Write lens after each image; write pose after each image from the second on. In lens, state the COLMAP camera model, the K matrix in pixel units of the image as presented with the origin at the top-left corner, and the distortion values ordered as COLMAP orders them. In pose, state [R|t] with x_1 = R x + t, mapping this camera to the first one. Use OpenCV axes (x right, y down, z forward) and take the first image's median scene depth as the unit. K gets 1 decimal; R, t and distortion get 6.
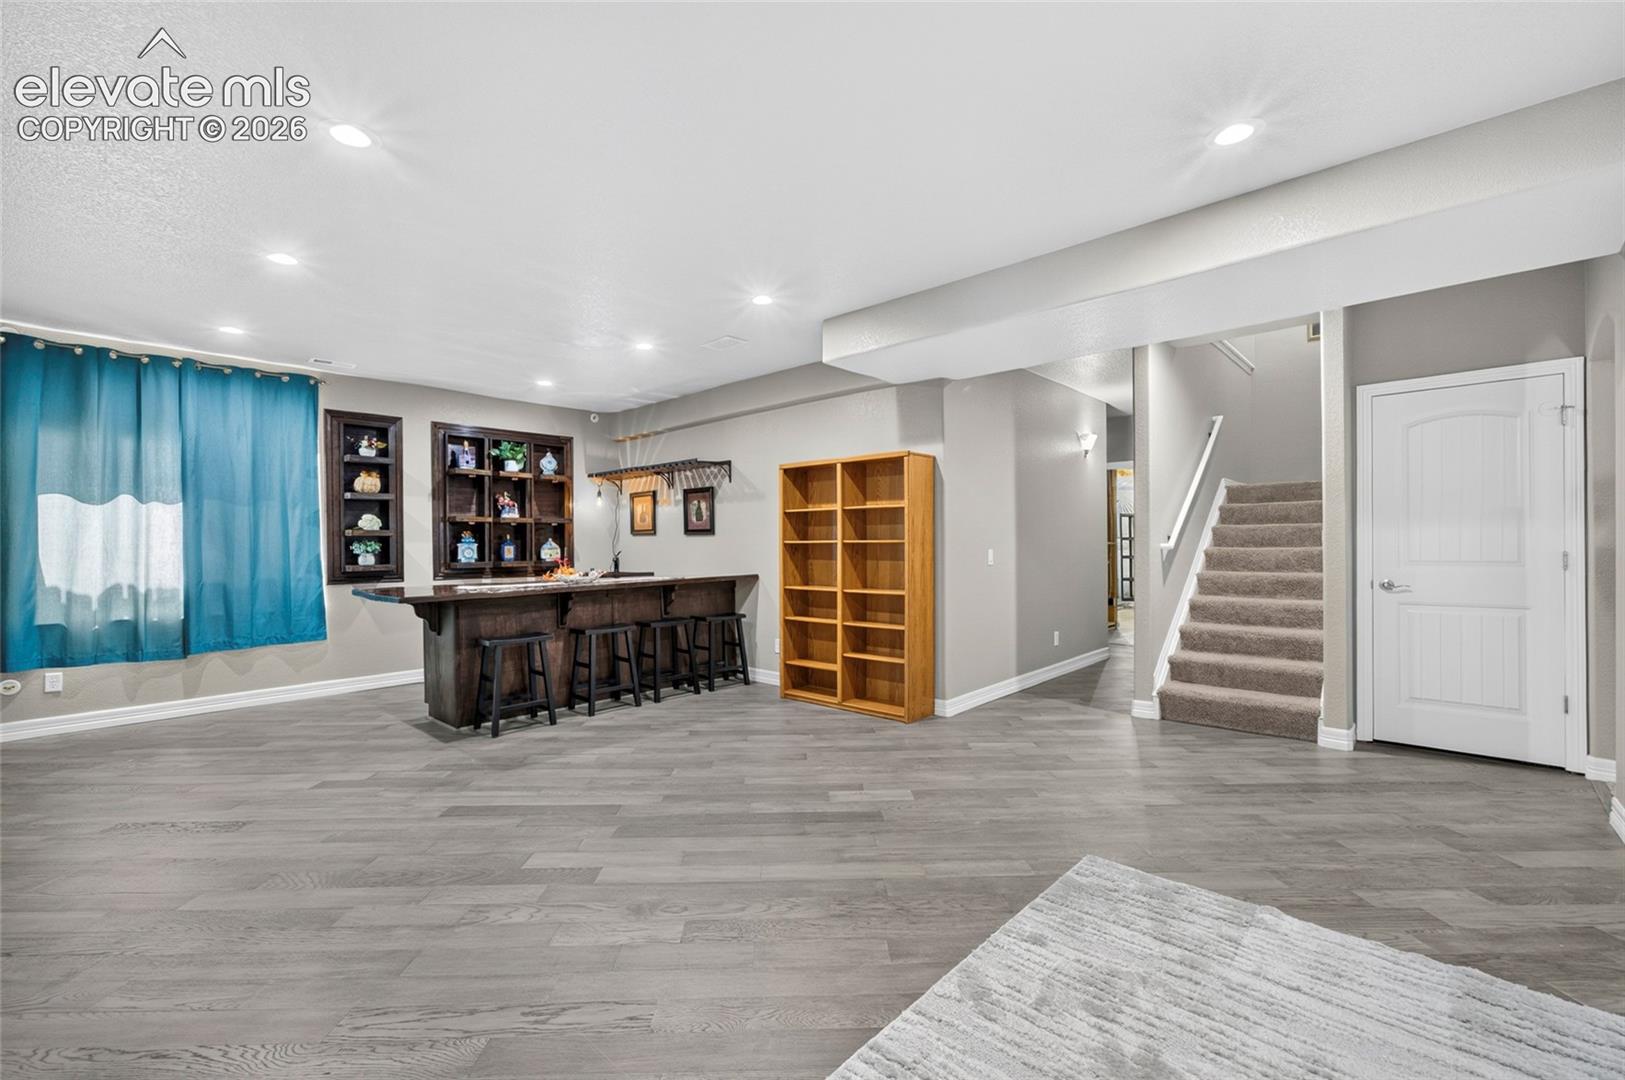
lens RADIAL K [[673.7, 0, 818.8], [0, 673.7, 544.6], [0, 0, 1]] dist [-0.020613, 0.000034]
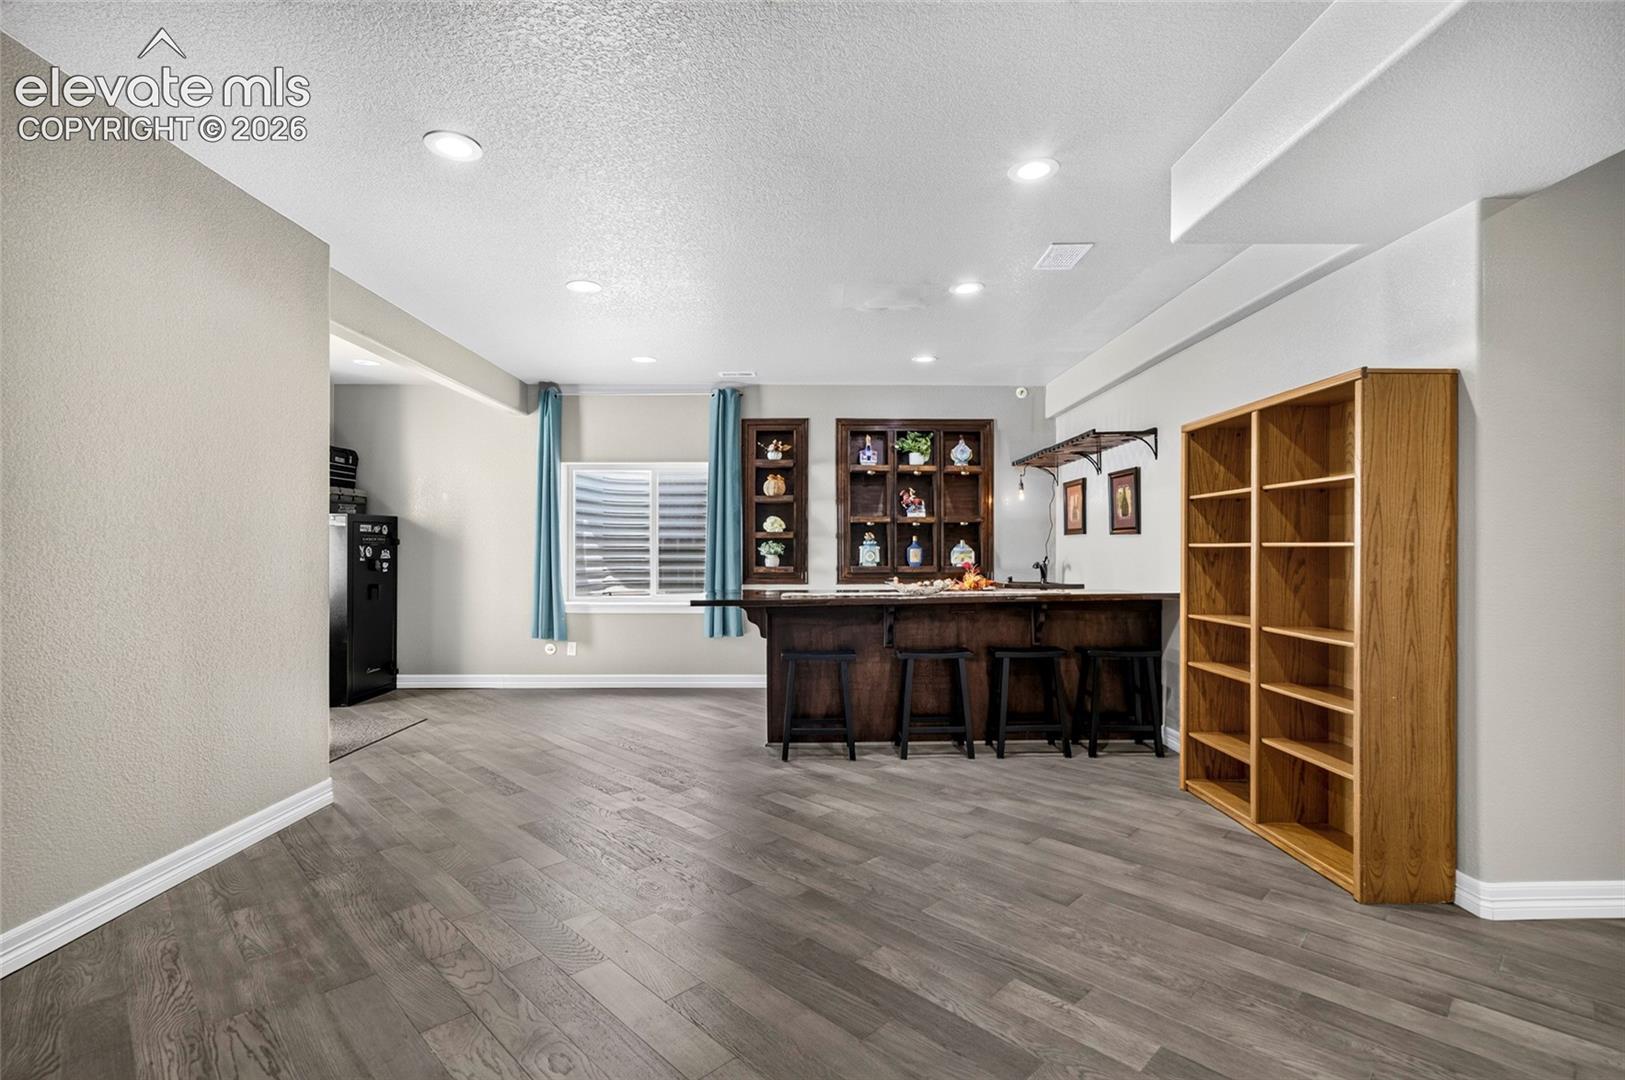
lens RADIAL K [[761.7, 0, 818.7], [0, 761.7, 540.0], [0, 0, 1]] dist [0.030711, 0.001370]
pose [[0.710616, -0.002112, -0.703577, 0.188342], [-0.003943, 0.999968, -0.006985, -0.001944], [0.703569, 0.007738, 0.710584, 0.213154]]
